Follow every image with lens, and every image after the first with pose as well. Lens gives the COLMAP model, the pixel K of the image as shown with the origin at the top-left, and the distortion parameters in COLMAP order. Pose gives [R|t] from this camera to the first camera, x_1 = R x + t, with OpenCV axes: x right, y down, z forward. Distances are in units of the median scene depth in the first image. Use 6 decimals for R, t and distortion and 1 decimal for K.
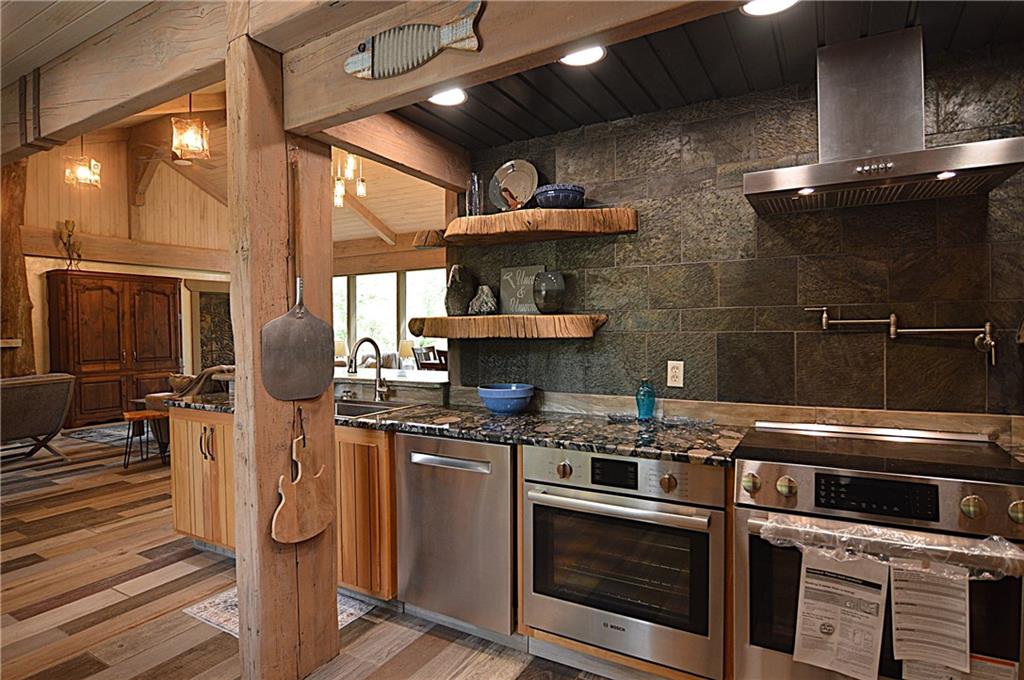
lens RADIAL K [[555.1, 0, 508.1], [0, 555.1, 336.8], [0, 0, 1]] dist [-0.019872, -0.001496]
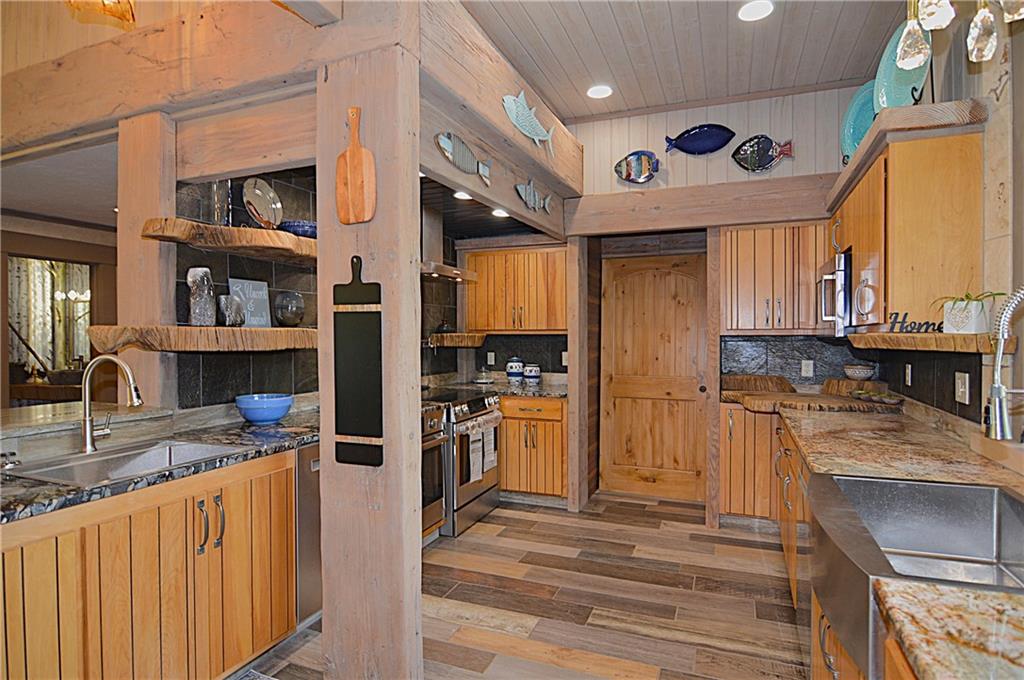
lens RADIAL K [[558.3, 0, 504.4], [0, 558.3, 341.2], [0, 0, 1]] dist [-0.002532, -0.011908]
pose [[-0.128794, -0.001498, 0.991670, -1.170417], [0.027226, 0.999617, 0.005046, -0.006702], [-0.991298, 0.027649, -0.128704, 0.735844]]
